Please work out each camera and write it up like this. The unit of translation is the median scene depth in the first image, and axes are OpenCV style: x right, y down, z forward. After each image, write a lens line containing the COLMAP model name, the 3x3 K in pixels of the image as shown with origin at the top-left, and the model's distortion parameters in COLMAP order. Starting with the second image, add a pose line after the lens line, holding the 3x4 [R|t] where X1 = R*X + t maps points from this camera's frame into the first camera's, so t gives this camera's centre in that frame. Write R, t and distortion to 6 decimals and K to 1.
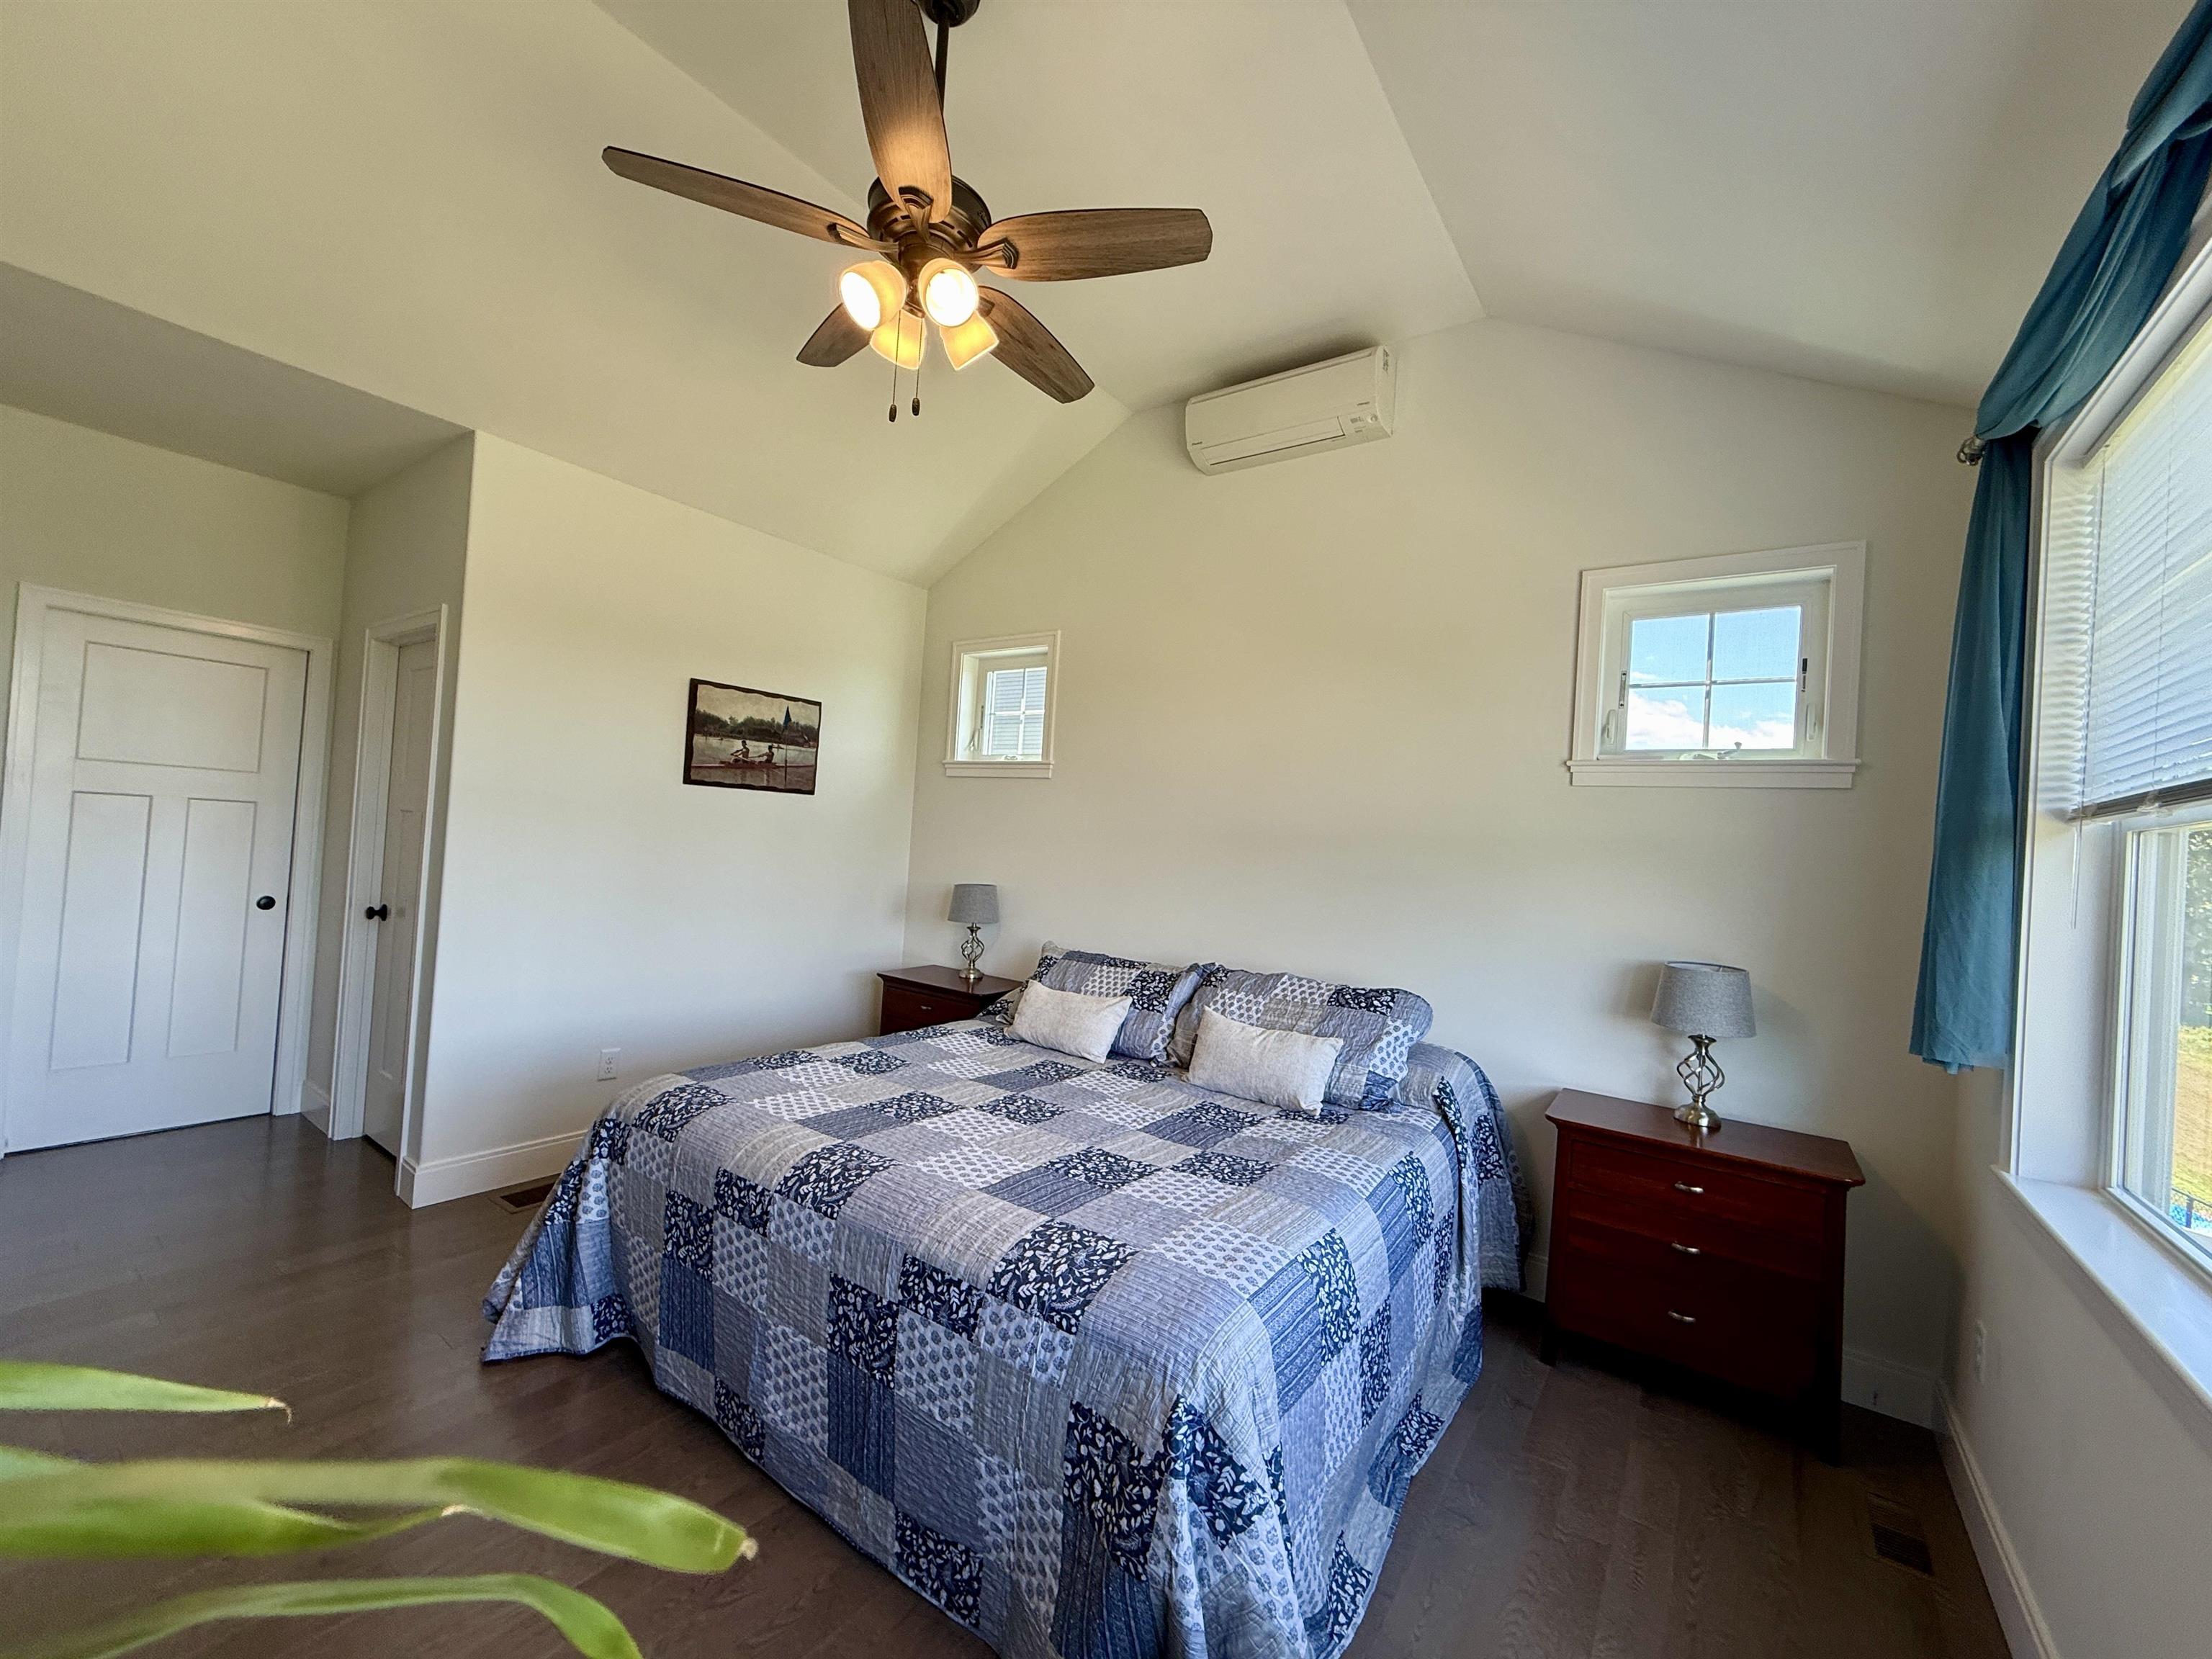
lens RADIAL K [[880.7, 0, 1122.6], [0, 880.7, 840.4], [0, 0, 1]] dist [0.000327, 0.001528]
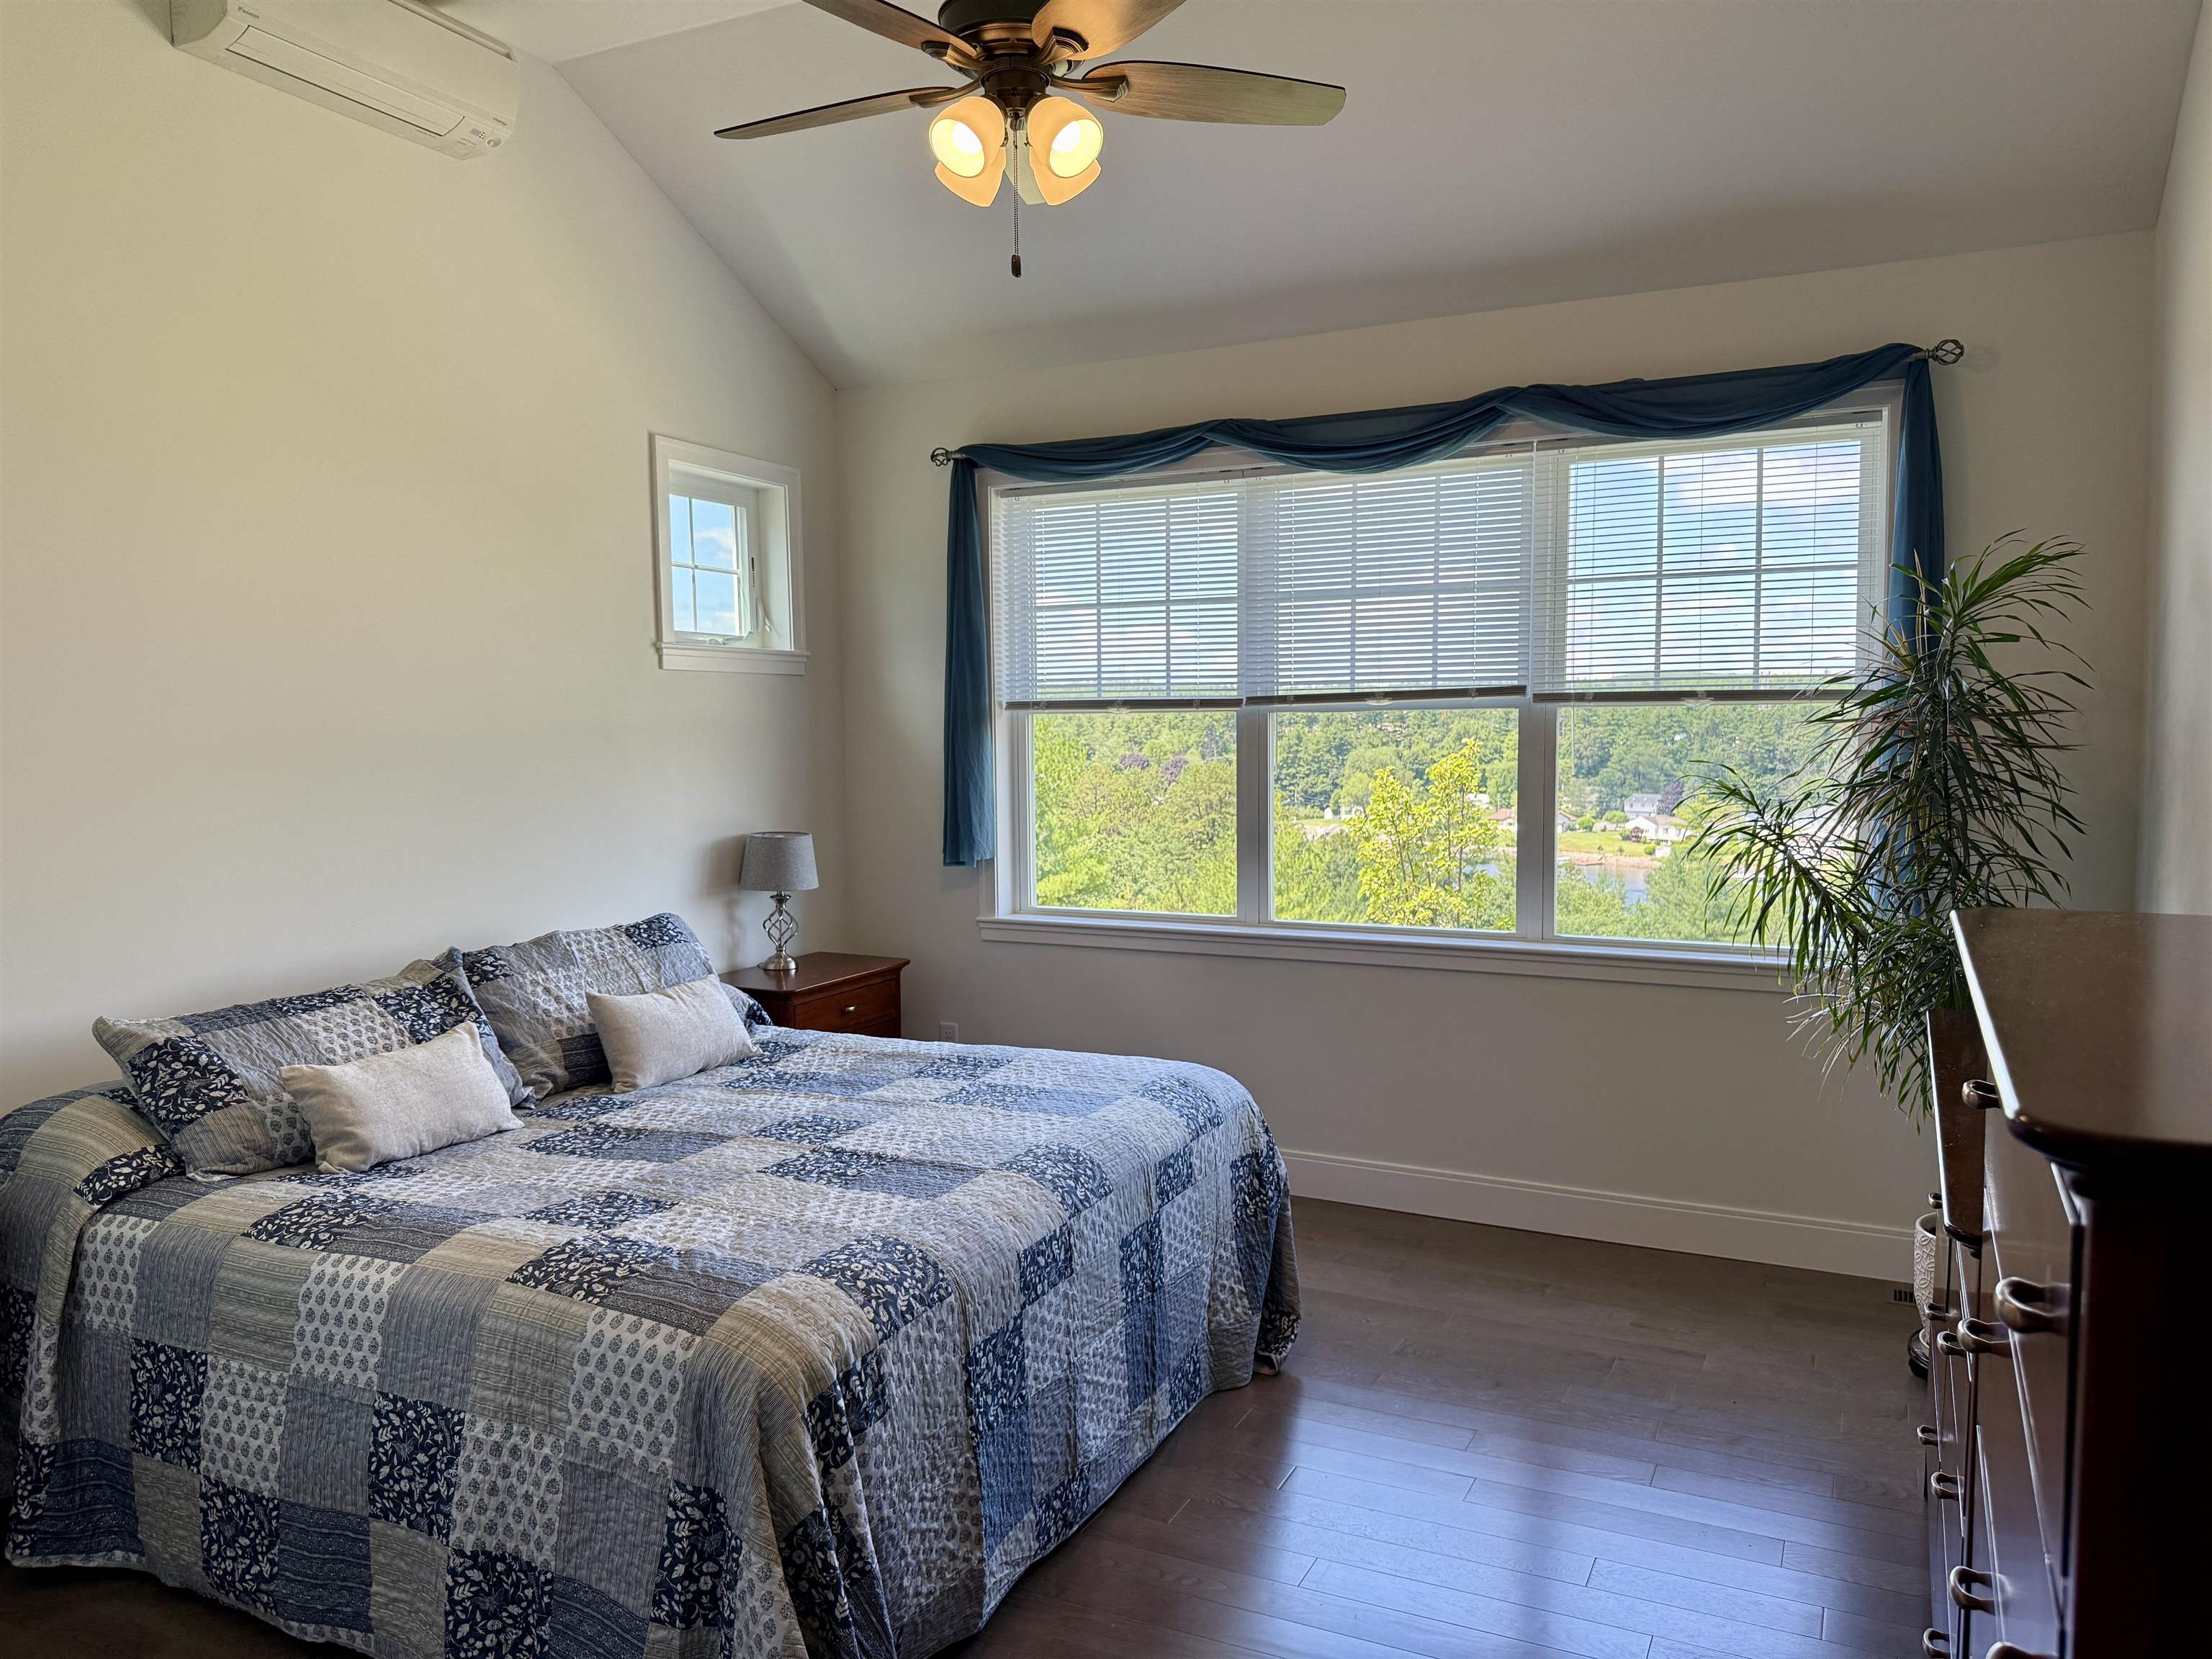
lens RADIAL K [[1555.7, 0, 1112.3], [0, 1555.7, 826.5], [0, 0, 1]] dist [0.050044, -0.052477]
pose [[-0.155925, -0.127015, 0.979569, -1.663240], [0.005329, 0.991576, 0.129420, -0.149935], [-0.987755, 0.025400, -0.153934, 1.084846]]
